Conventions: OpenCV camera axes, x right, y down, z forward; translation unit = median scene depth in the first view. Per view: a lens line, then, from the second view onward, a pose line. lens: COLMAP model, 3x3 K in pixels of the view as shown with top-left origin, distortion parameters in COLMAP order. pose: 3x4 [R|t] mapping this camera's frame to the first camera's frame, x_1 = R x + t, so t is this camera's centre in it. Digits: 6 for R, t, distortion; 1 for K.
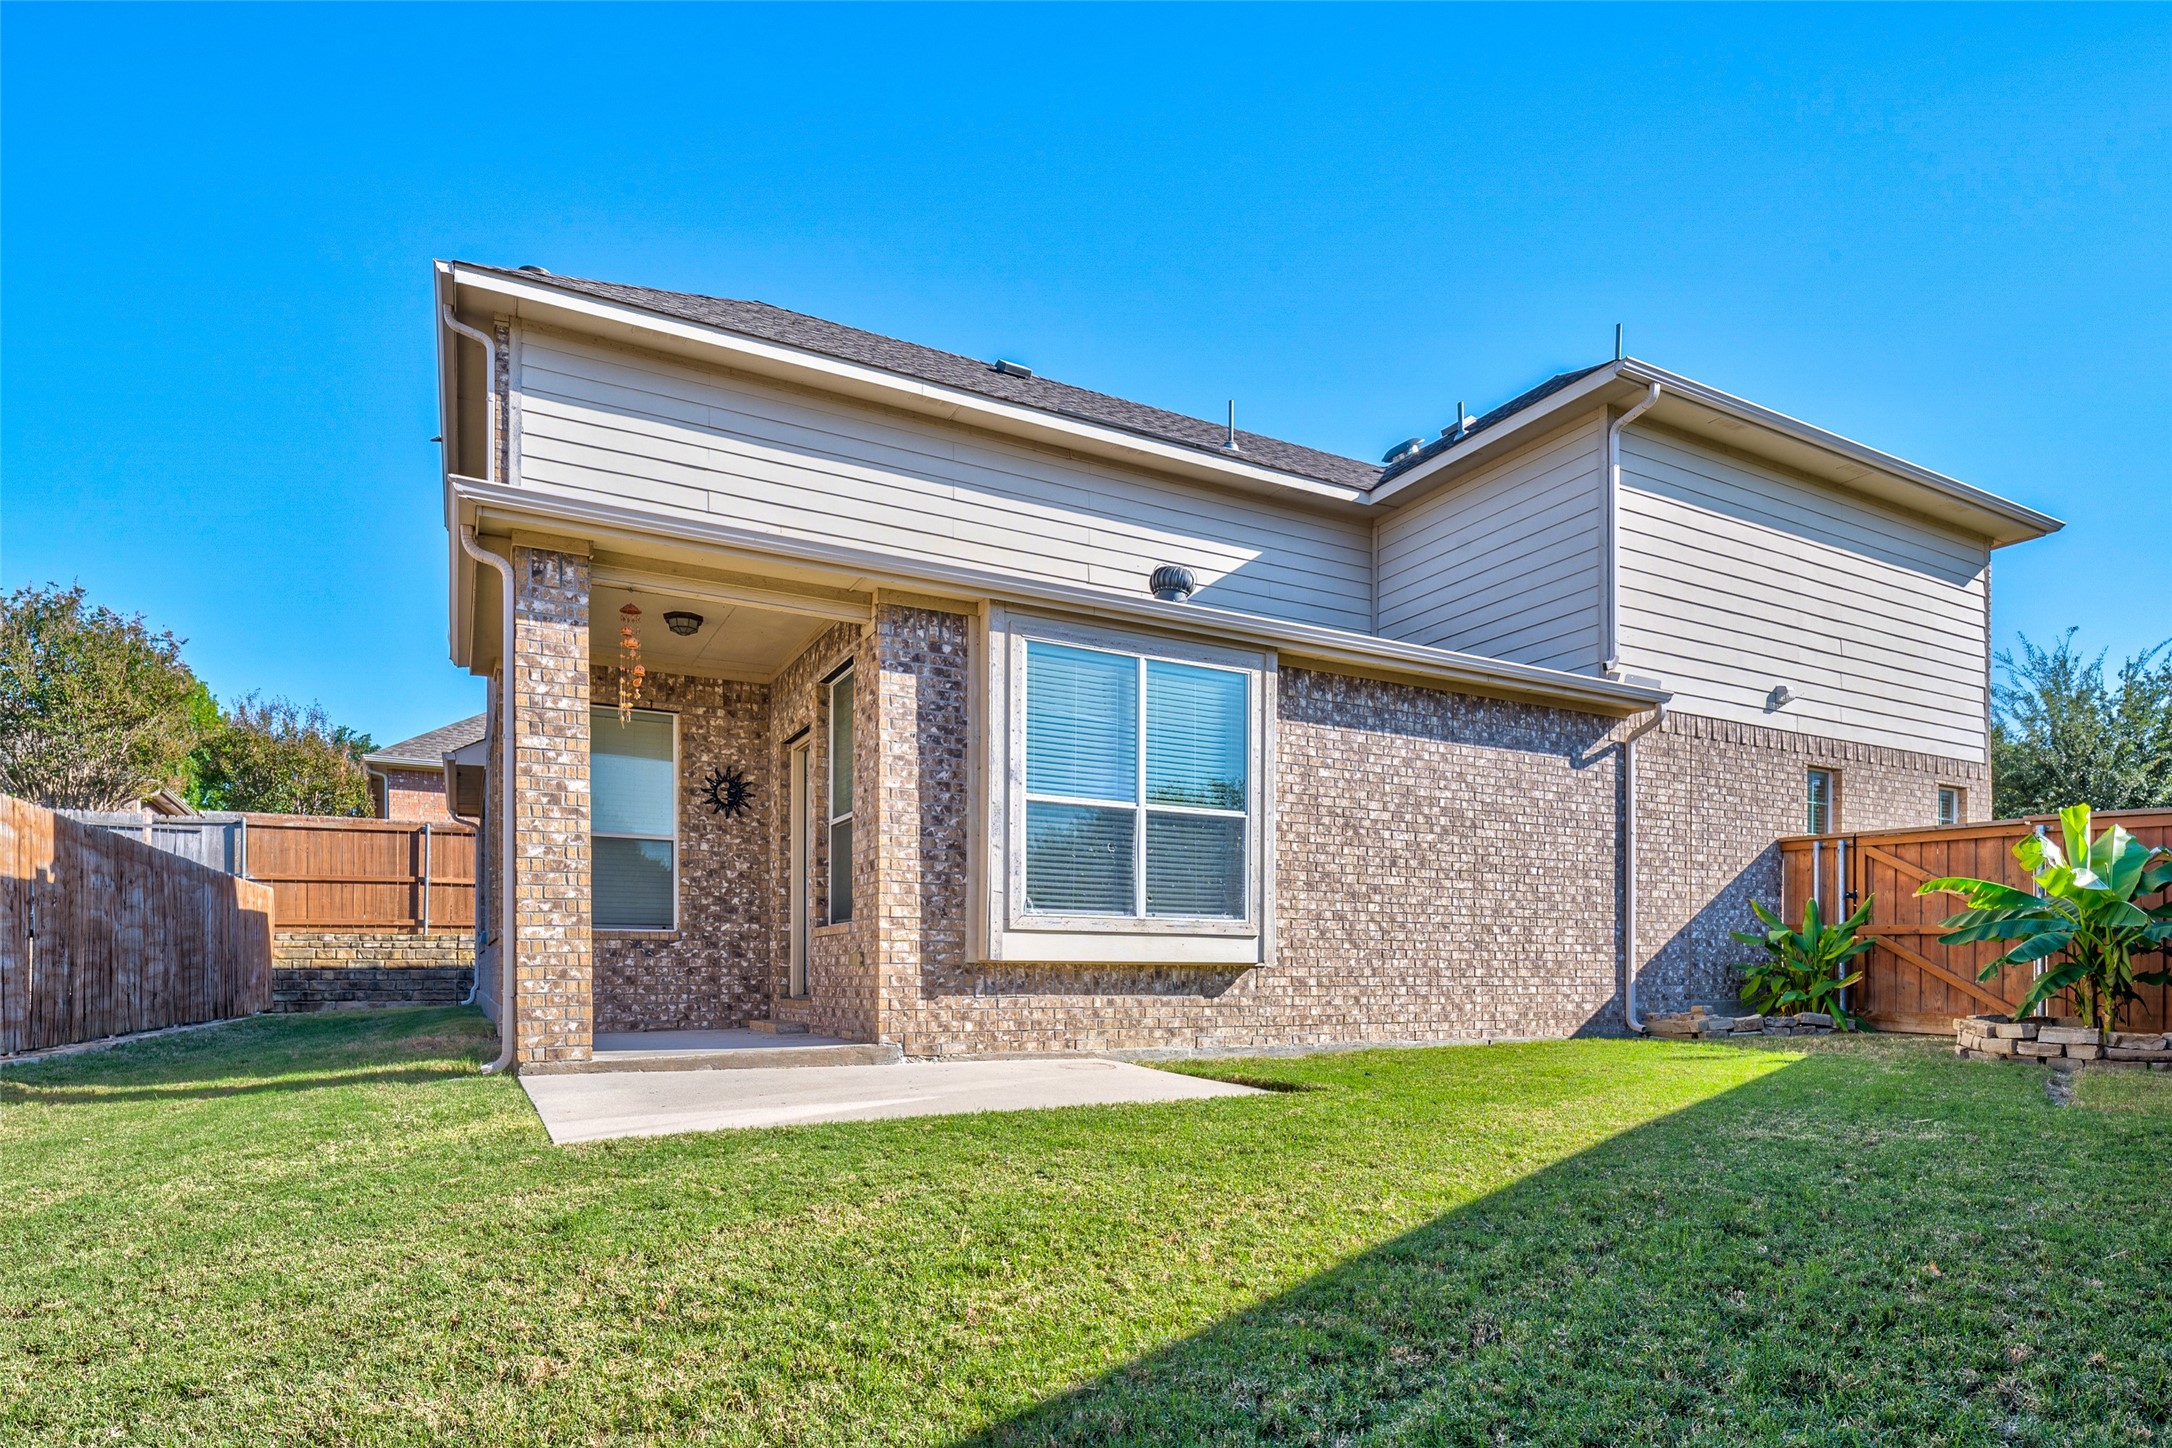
lens RADIAL K [[1175.6, 0, 1086.3], [0, 1175.6, 979.5], [0, 0, 1]] dist [-0.001546, -0.006011]
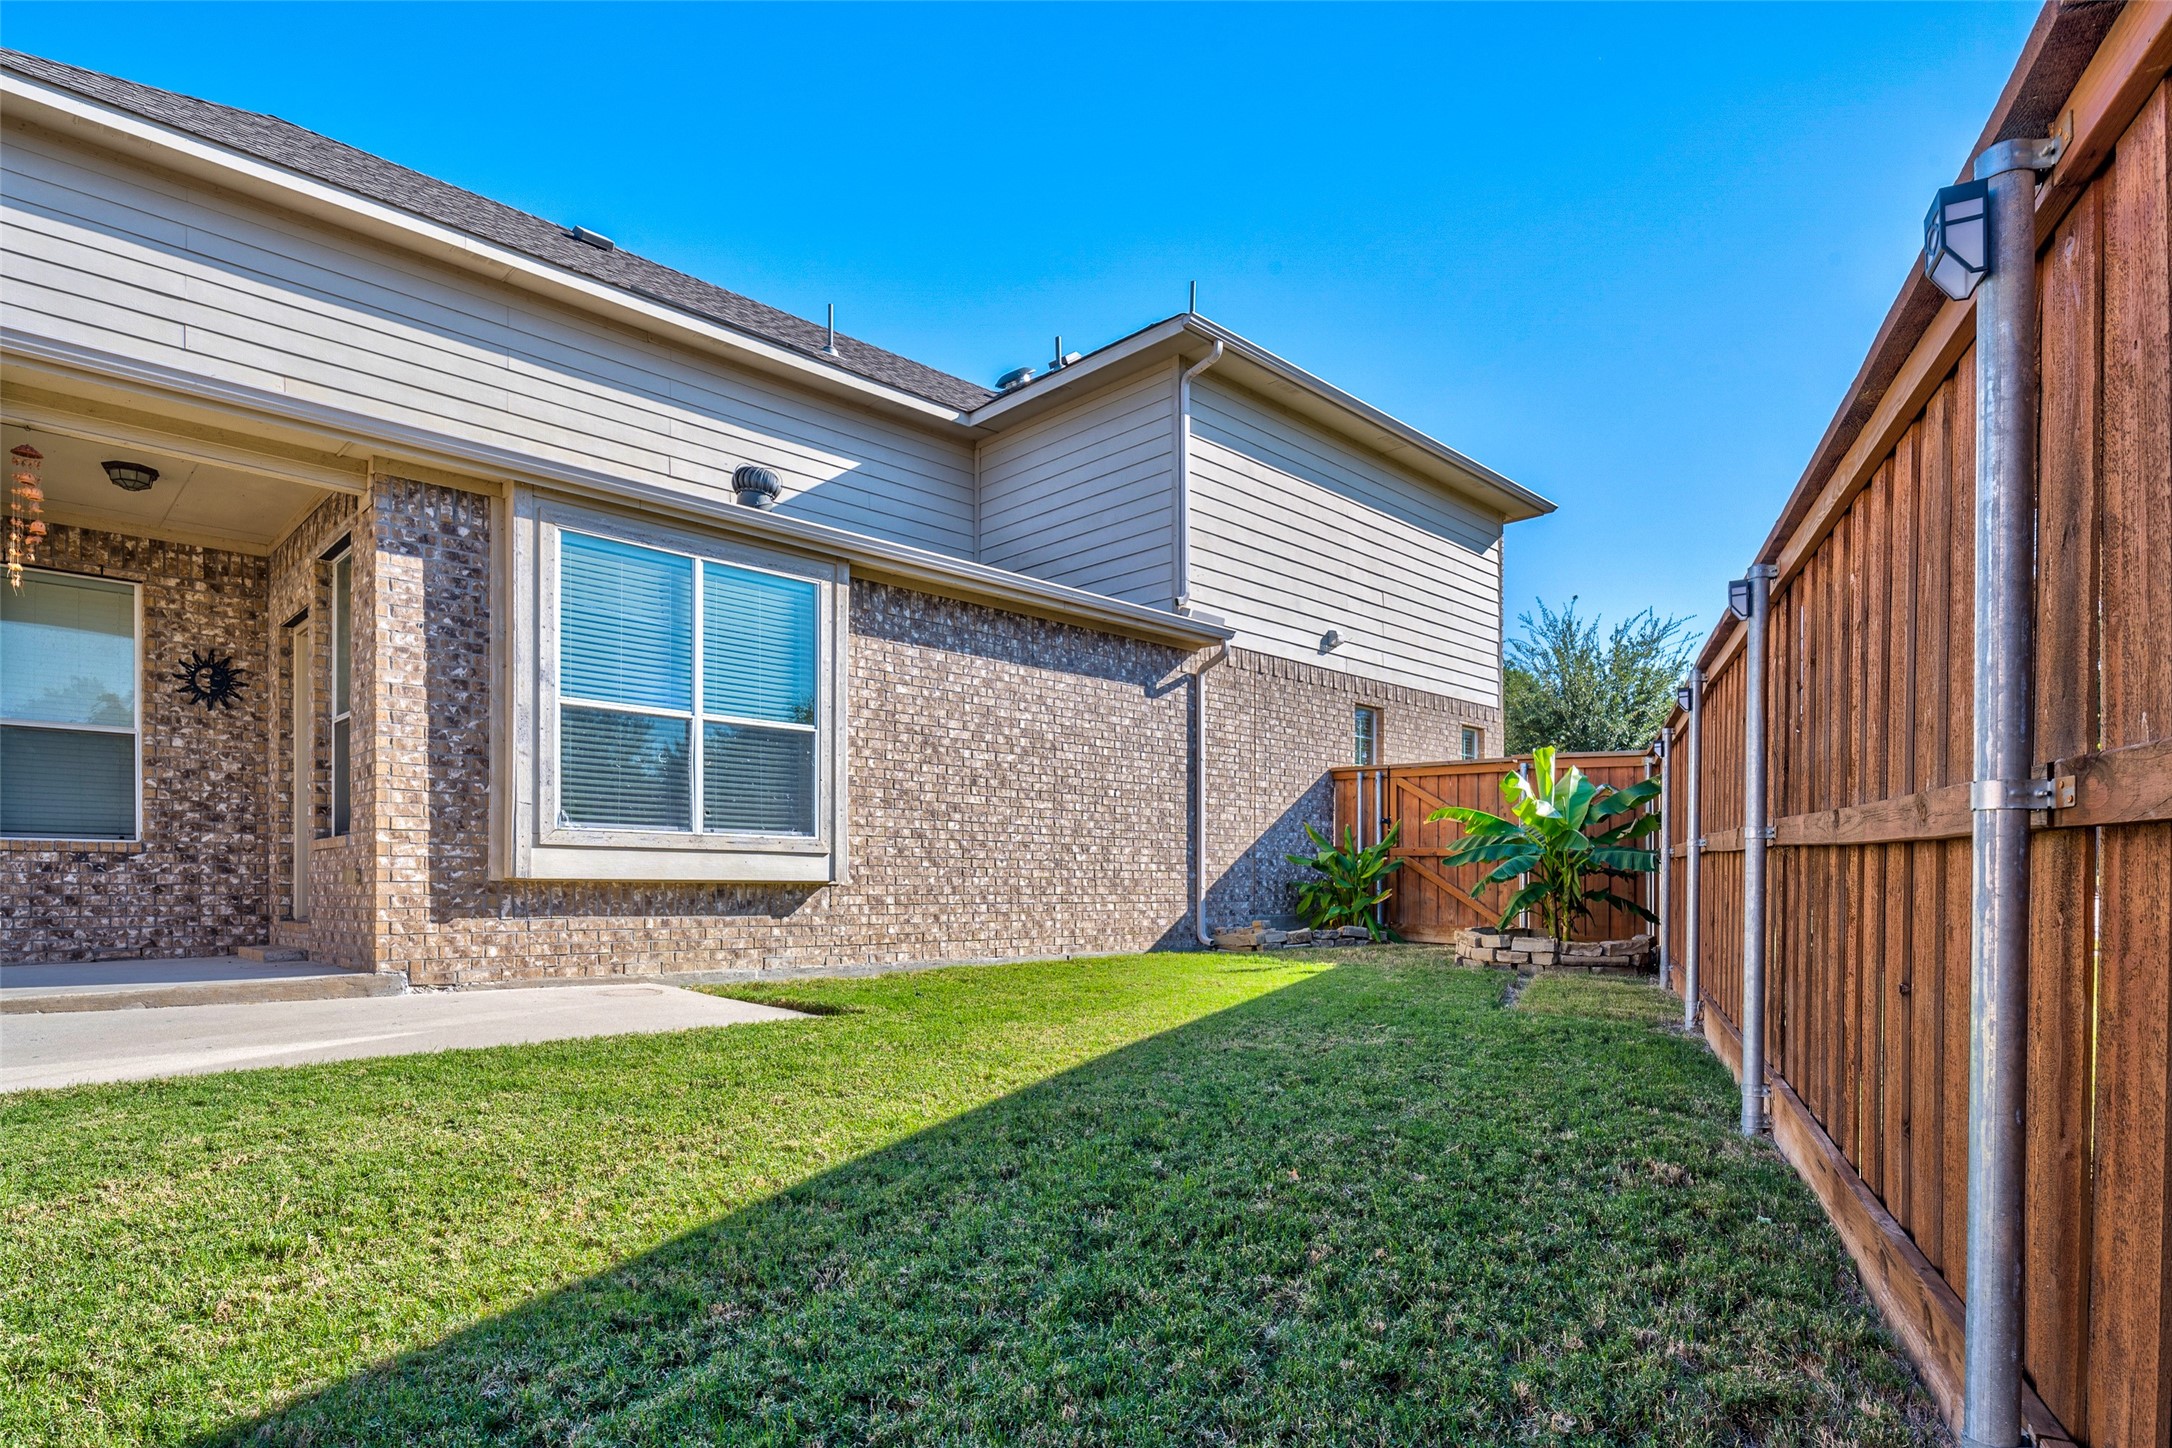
lens RADIAL K [[1175.6, 0, 1081.6], [0, 1175.6, 893.8], [0, 0, 1]] dist [-0.001546, -0.006011]
pose [[0.959462, -0.001661, 0.281834, 0.070879], [0.001678, 0.999999, 0.000178, -0.003375], [-0.281834, 0.000302, 0.959463, 0.005407]]
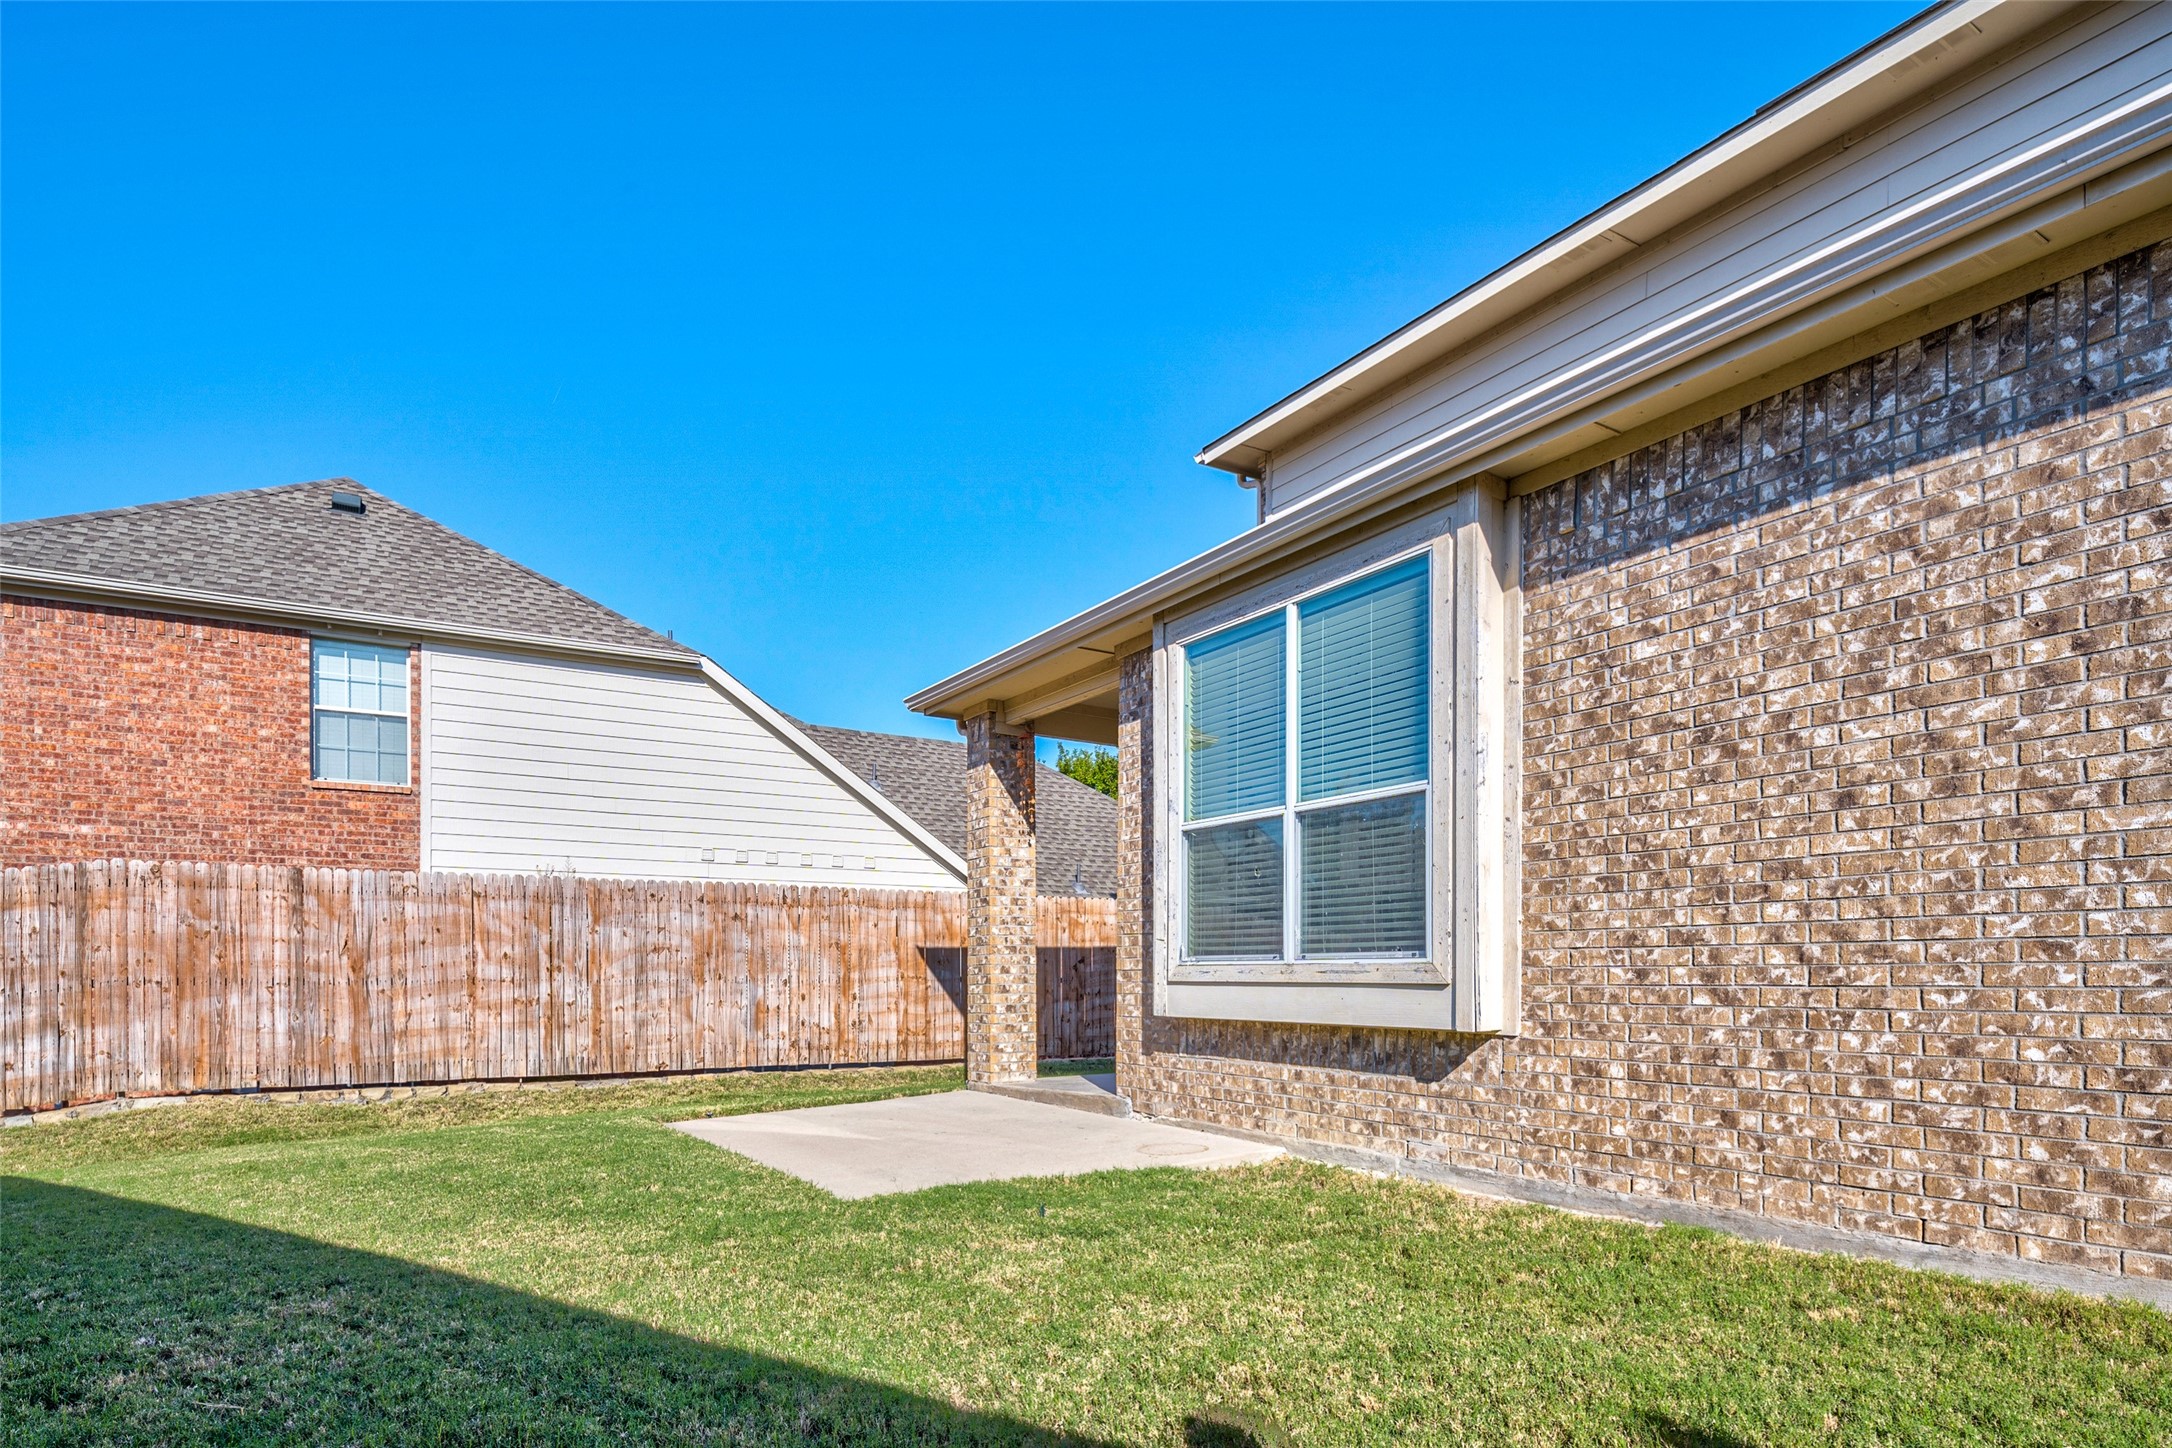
lens RADIAL K [[1175.6, 0, 1071.2], [0, 1175.6, 989.8], [0, 0, 1]] dist [-0.001546, -0.006011]
pose [[0.077729, 0.005203, -0.996961, 0.706296], [-0.007211, 0.999963, 0.004657, -0.034772], [0.996948, 0.006827, 0.077764, 0.753109]]
